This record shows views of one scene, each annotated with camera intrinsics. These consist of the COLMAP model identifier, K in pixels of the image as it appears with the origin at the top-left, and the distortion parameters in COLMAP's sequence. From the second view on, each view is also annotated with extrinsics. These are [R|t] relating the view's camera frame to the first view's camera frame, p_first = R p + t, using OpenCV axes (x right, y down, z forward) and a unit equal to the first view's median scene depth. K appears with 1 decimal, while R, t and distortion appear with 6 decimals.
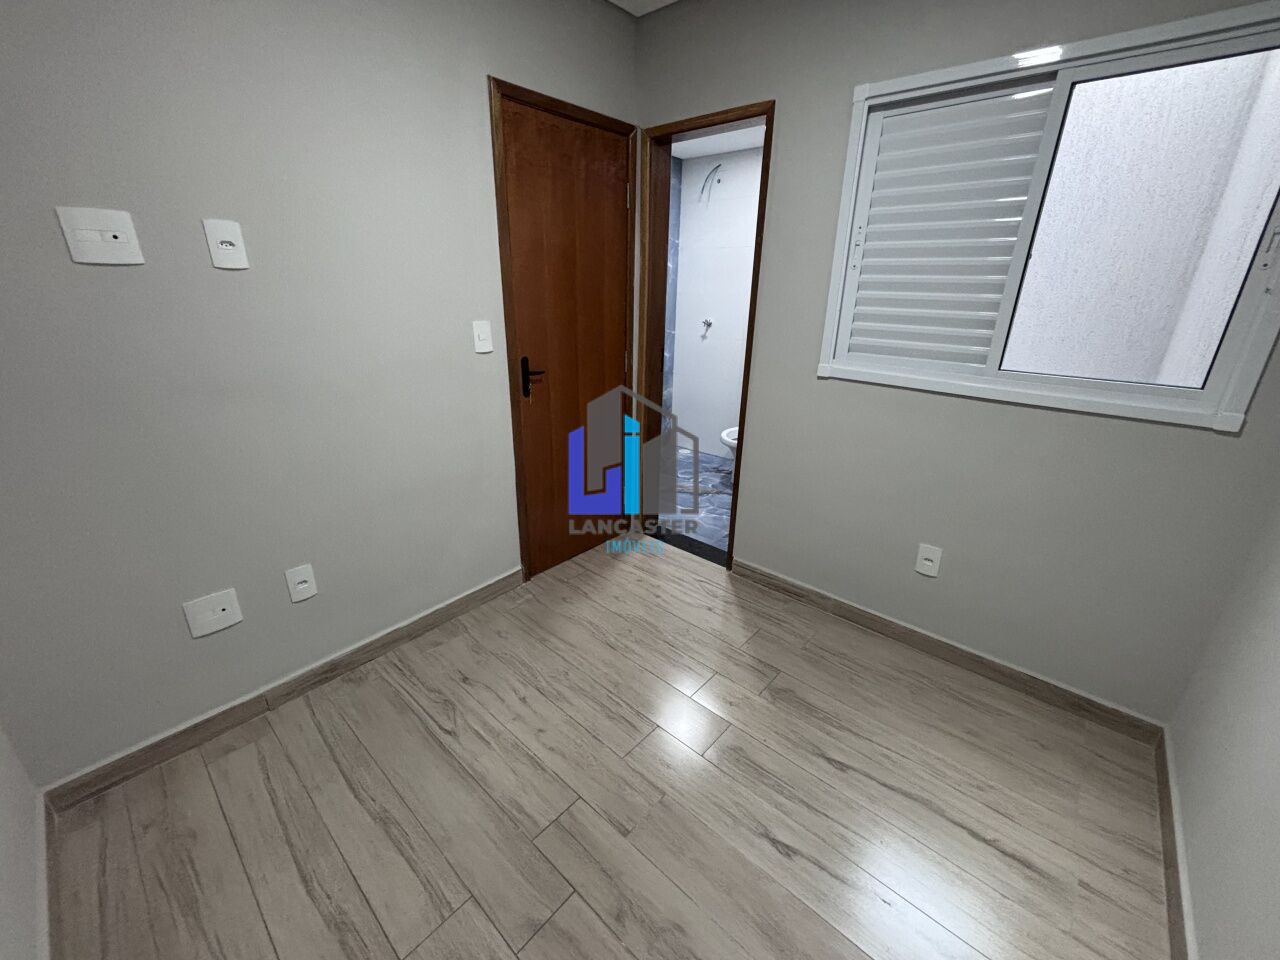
lens RADIAL K [[514.1, 0, 638.7], [0, 514.1, 477.4], [0, 0, 1]] dist [-0.000608, 0.000237]
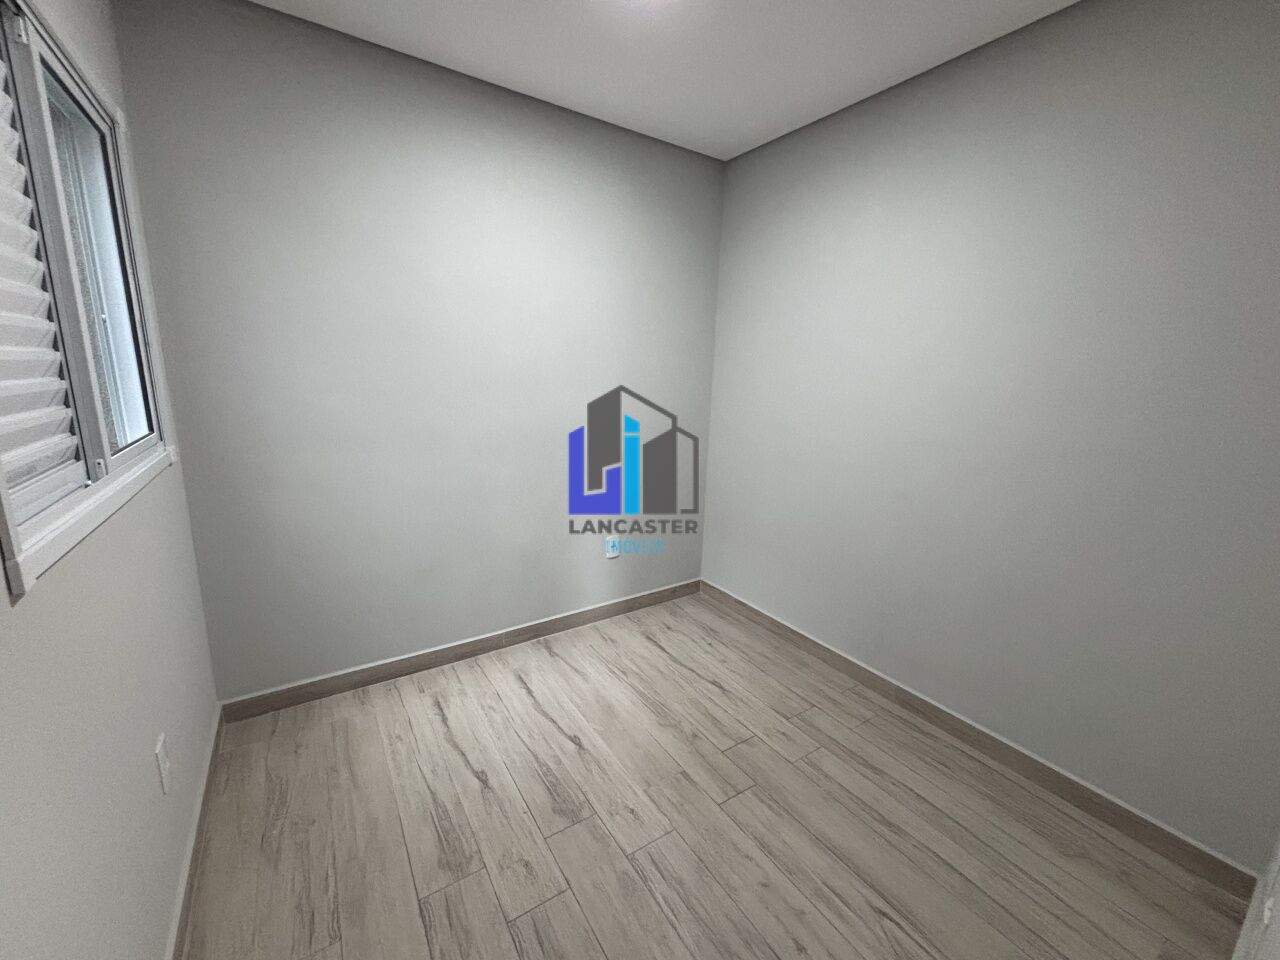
lens RADIAL K [[514.1, 0, 638.7], [0, 514.1, 477.4], [0, 0, 1]] dist [-0.000608, 0.000237]
pose [[-0.964674, -0.098564, 0.244315, -0.141722], [0.048409, 0.845266, 0.532148, -0.555049], [-0.258962, 0.525176, -0.810635, 1.487382]]
